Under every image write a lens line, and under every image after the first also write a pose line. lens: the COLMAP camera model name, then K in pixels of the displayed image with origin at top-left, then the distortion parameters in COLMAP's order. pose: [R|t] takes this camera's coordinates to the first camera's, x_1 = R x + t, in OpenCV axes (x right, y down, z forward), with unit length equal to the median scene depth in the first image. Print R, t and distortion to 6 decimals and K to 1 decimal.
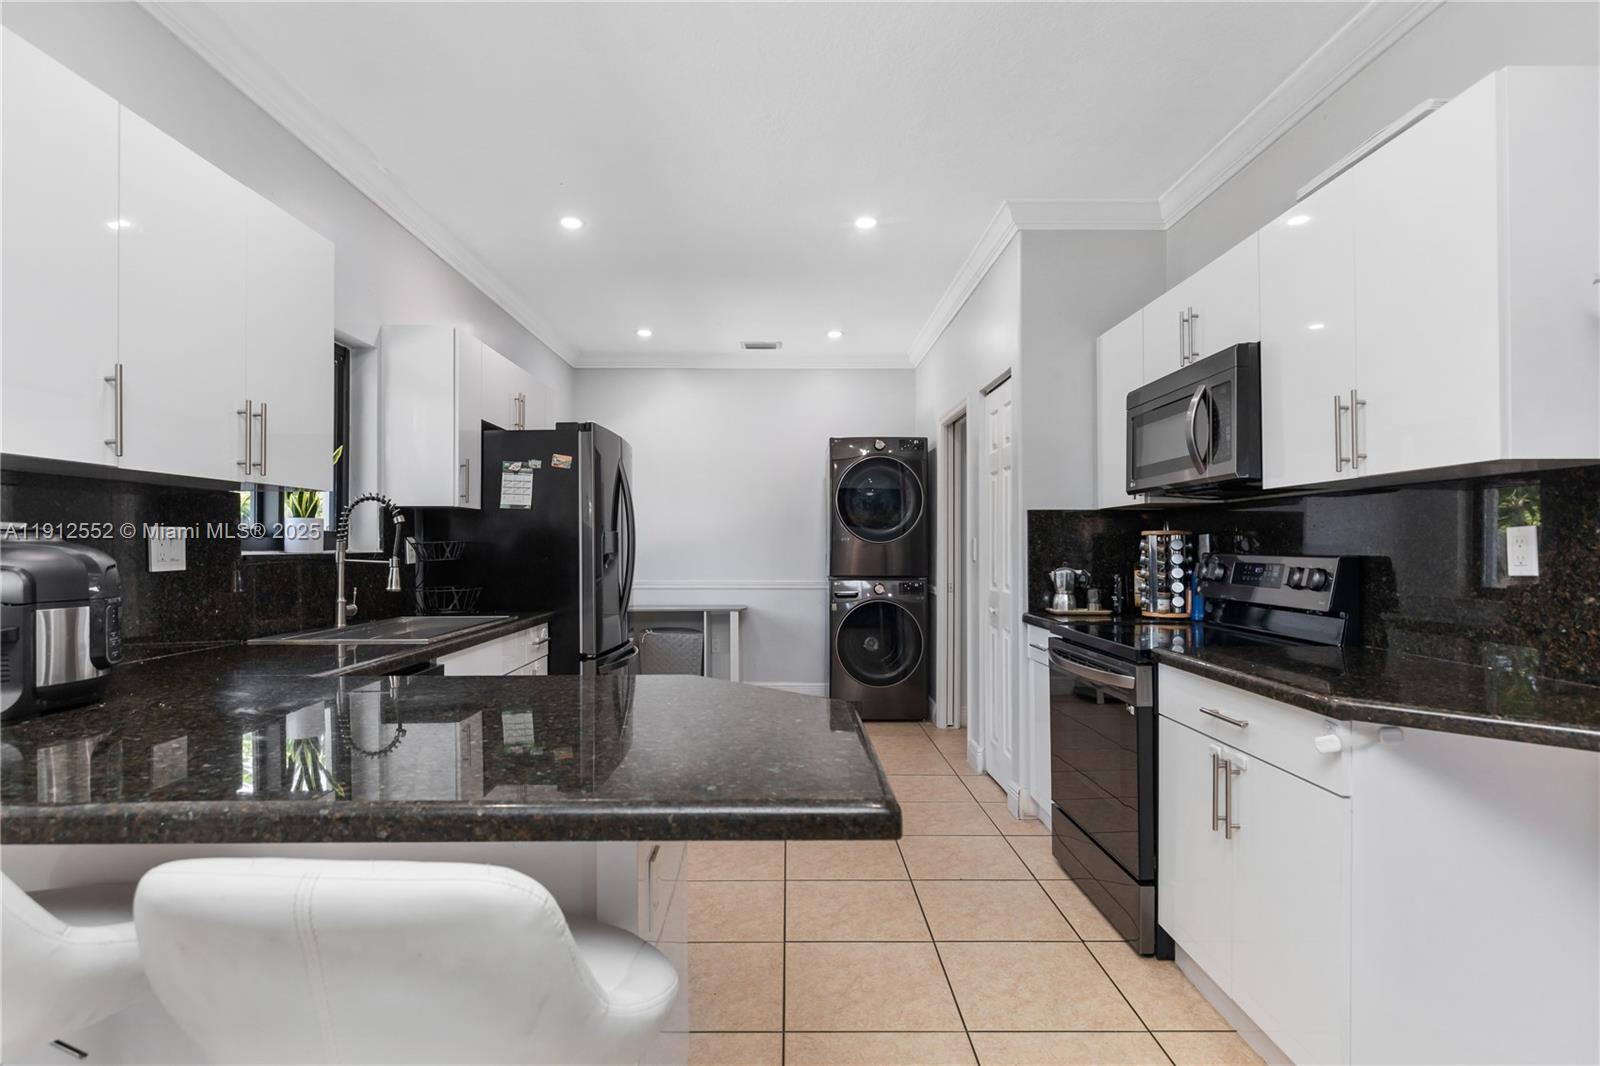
lens RADIAL K [[800.2, 0, 794.0], [0, 800.2, 539.8], [0, 0, 1]] dist [-0.001351, -0.000036]
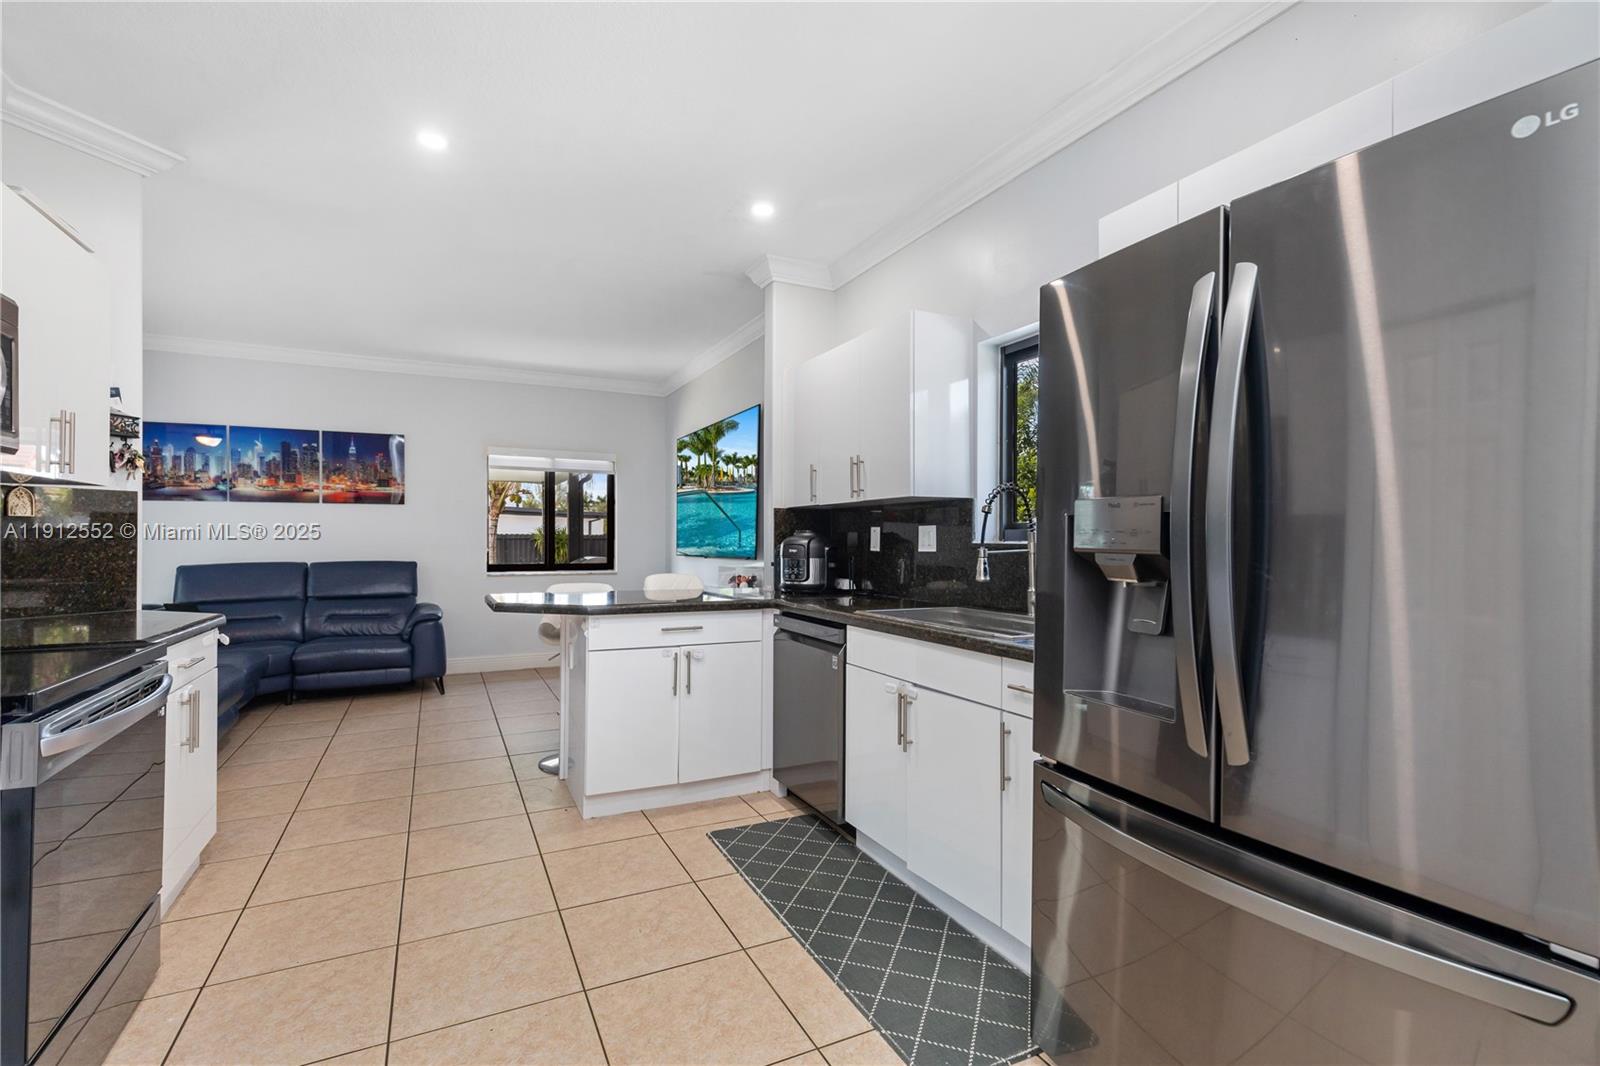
lens RADIAL K [[743.5, 0, 800.0], [0, 743.5, 533.0], [0, 0, 1]] dist [0.001367, 0.000059]
pose [[-0.899549, -0.001942, -0.436816, 0.089070], [0.003286, 0.999932, -0.011213, 0.009523], [0.436808, -0.011522, -0.899481, 1.375933]]
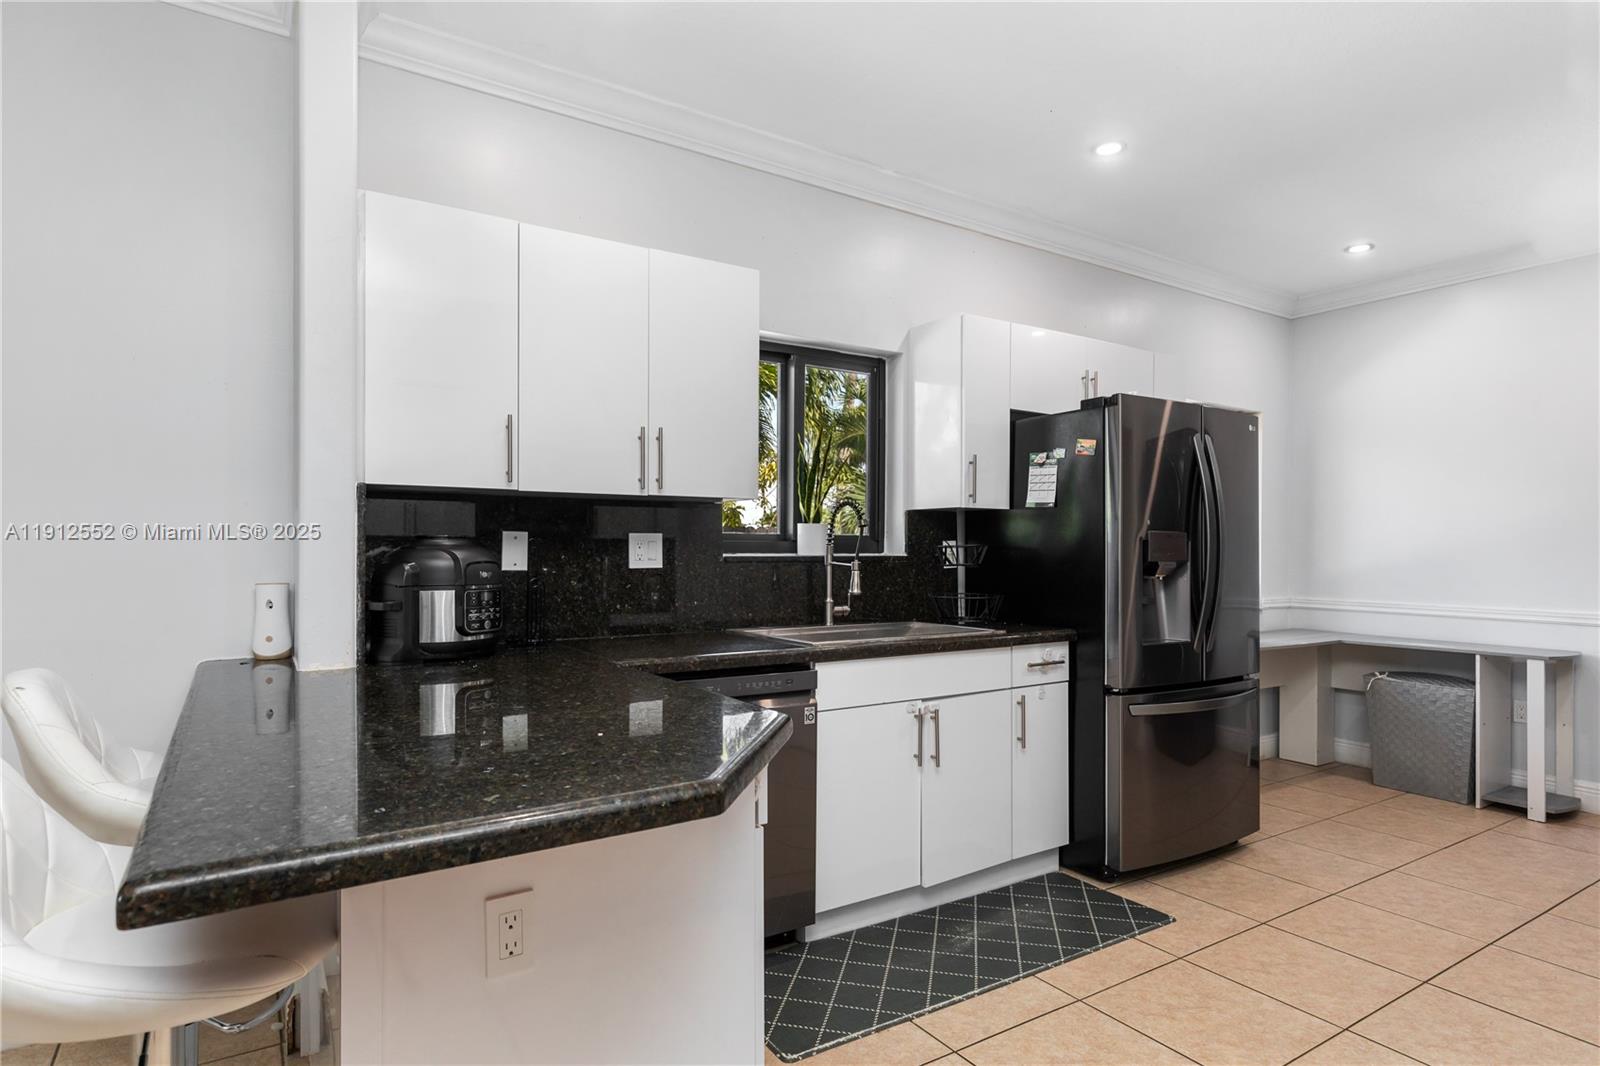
lens RADIAL K [[862.8, 0, 794.1], [0, 862.8, 546.9], [0, 0, 1]] dist [-0.001138, 0.000352]
pose [[0.541044, 0.002337, -0.840991, 0.291254], [-0.000186, 0.999996, 0.002659, 0.001288], [0.840994, -0.001282, 0.541043, 0.276726]]
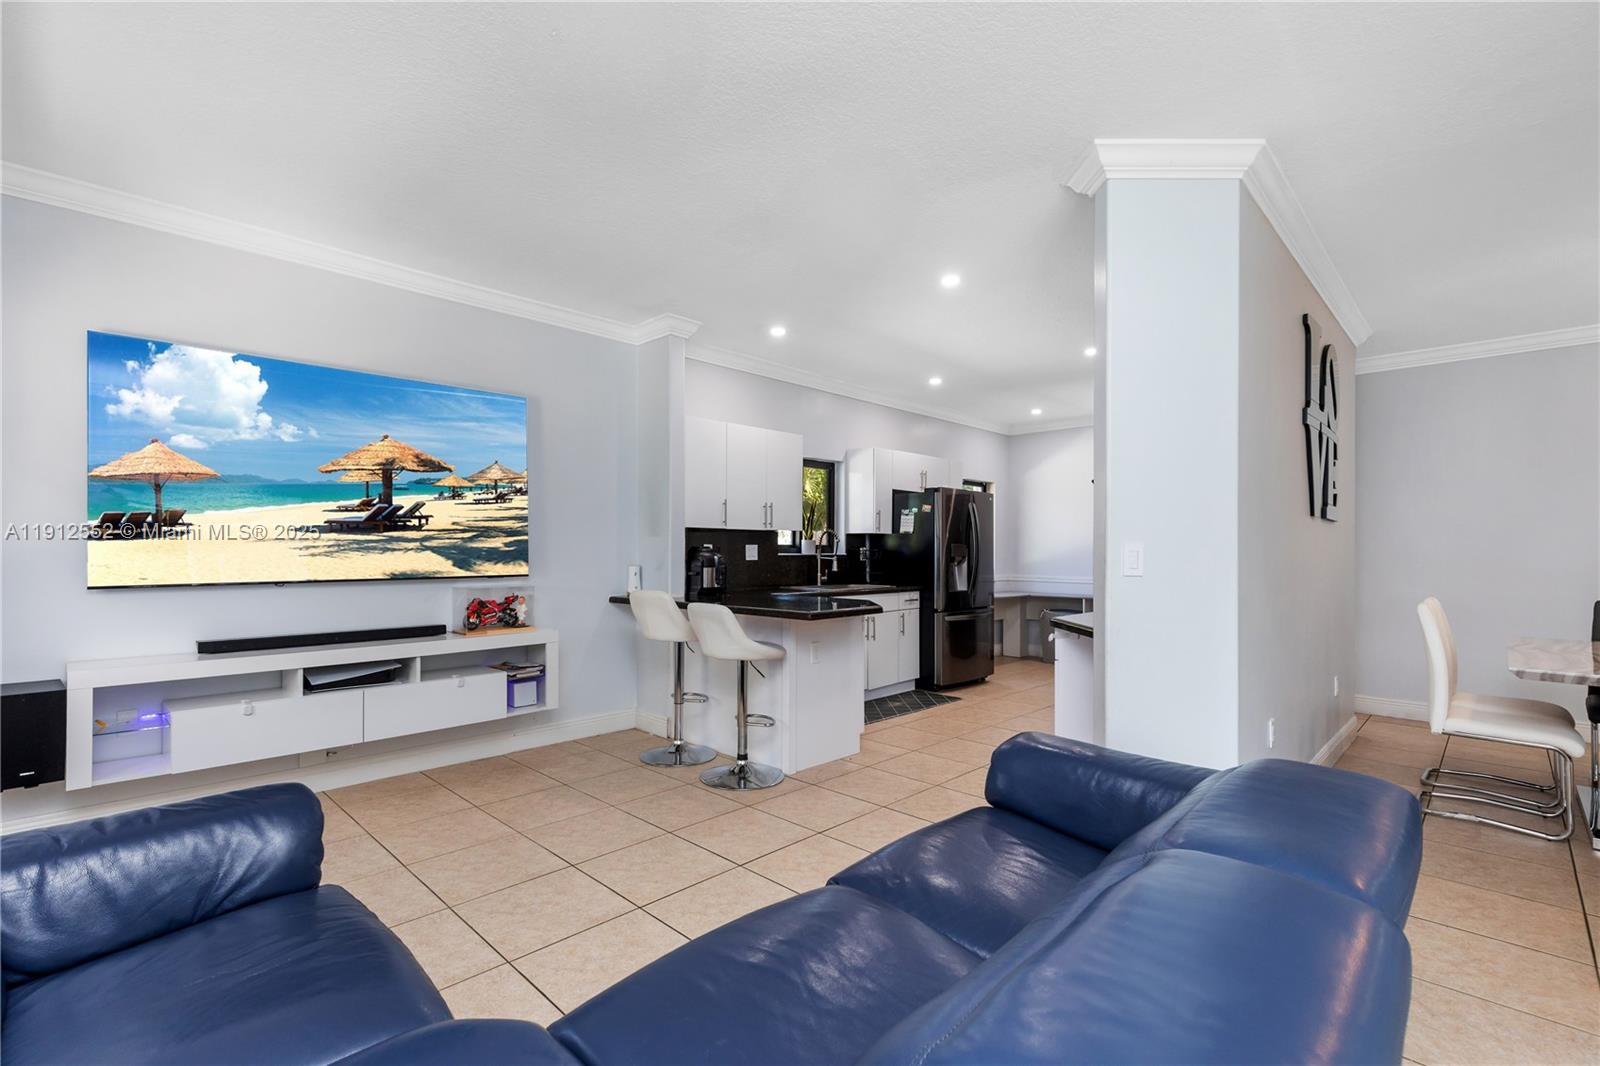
lens RADIAL K [[712.7, 0, 796.7], [0, 712.7, 550.0], [0, 0, 1]] dist [-0.000557, -0.000034]
pose [[0.714364, 0.004219, -0.699762, 0.691961], [-0.000679, 0.999986, 0.005336, -0.006961], [0.699774, -0.003336, 0.714356, -0.445957]]
